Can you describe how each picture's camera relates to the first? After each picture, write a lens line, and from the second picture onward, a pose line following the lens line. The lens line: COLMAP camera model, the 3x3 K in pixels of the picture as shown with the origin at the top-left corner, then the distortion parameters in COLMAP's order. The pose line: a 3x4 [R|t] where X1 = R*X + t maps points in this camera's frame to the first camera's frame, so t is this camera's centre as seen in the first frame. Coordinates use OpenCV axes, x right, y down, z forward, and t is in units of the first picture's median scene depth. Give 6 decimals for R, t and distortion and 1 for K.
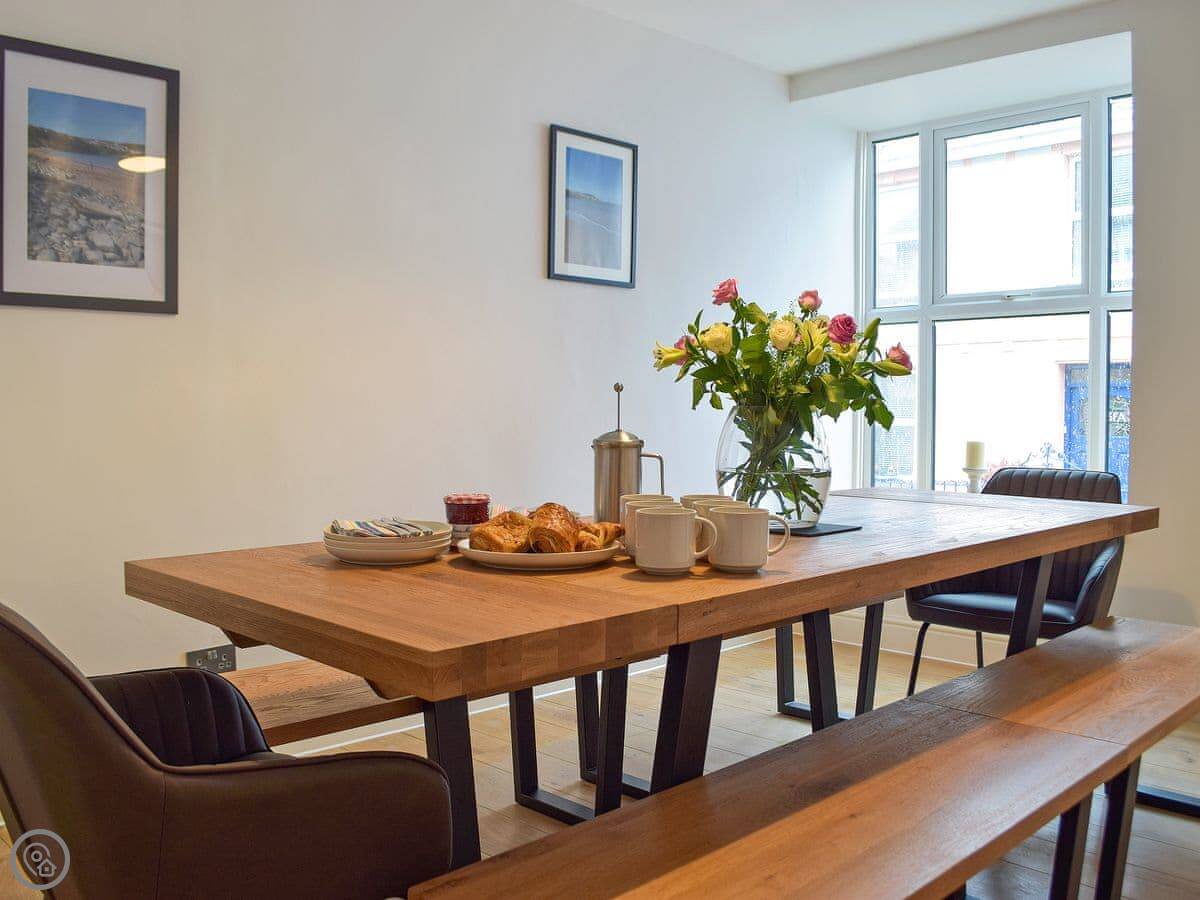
lens RADIAL K [[1091.4, 0, 600.0], [0, 1091.4, 450.0], [0, 0, 1]] dist [-0.062238, 0.003663]
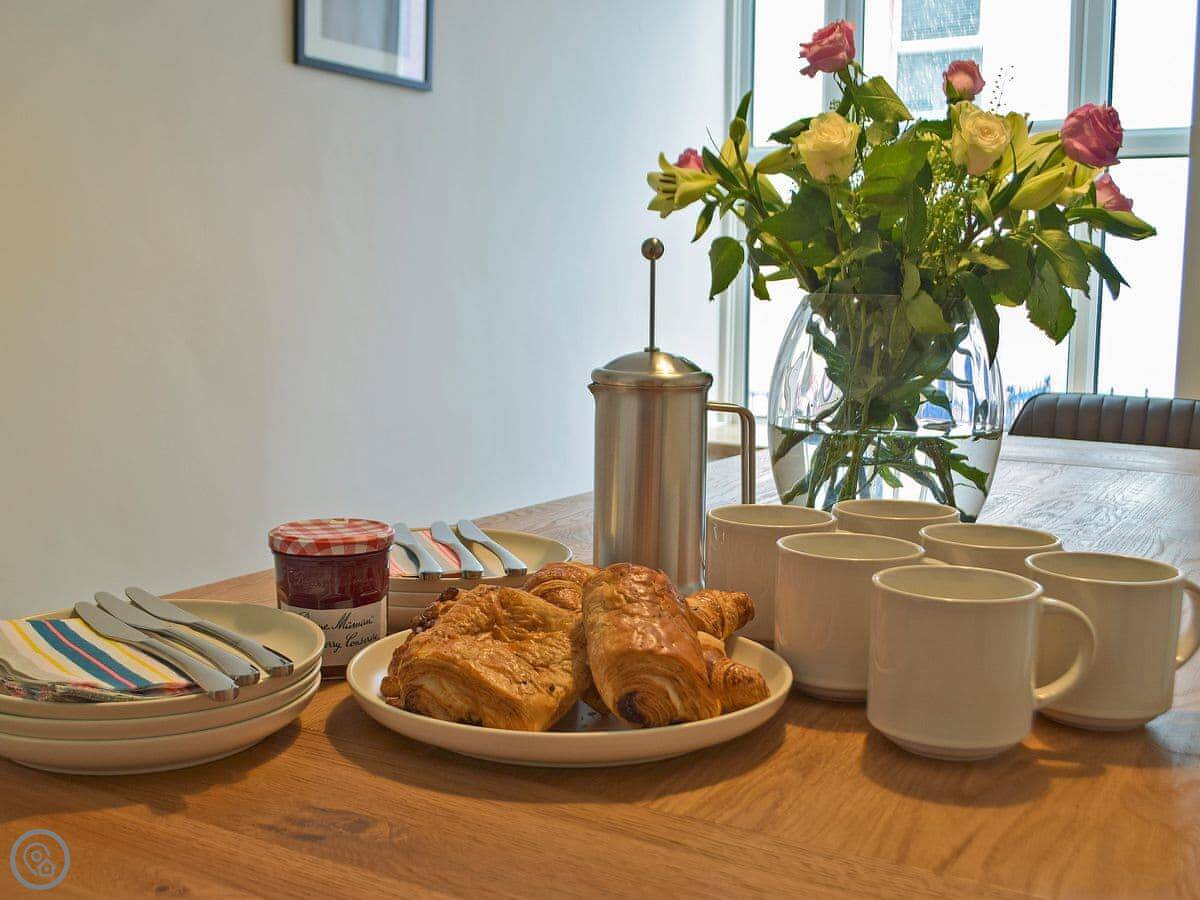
lens RADIAL K [[1393.2, 0, 600.0], [0, 1393.2, 450.0], [0, 0, 1]] dist [-0.081961, 0.000466]
pose [[0.968193, -0.020272, 0.249383, -0.131299], [0.002319, 0.997397, 0.072072, -0.017029], [-0.250195, -0.069202, 0.965719, 0.447665]]
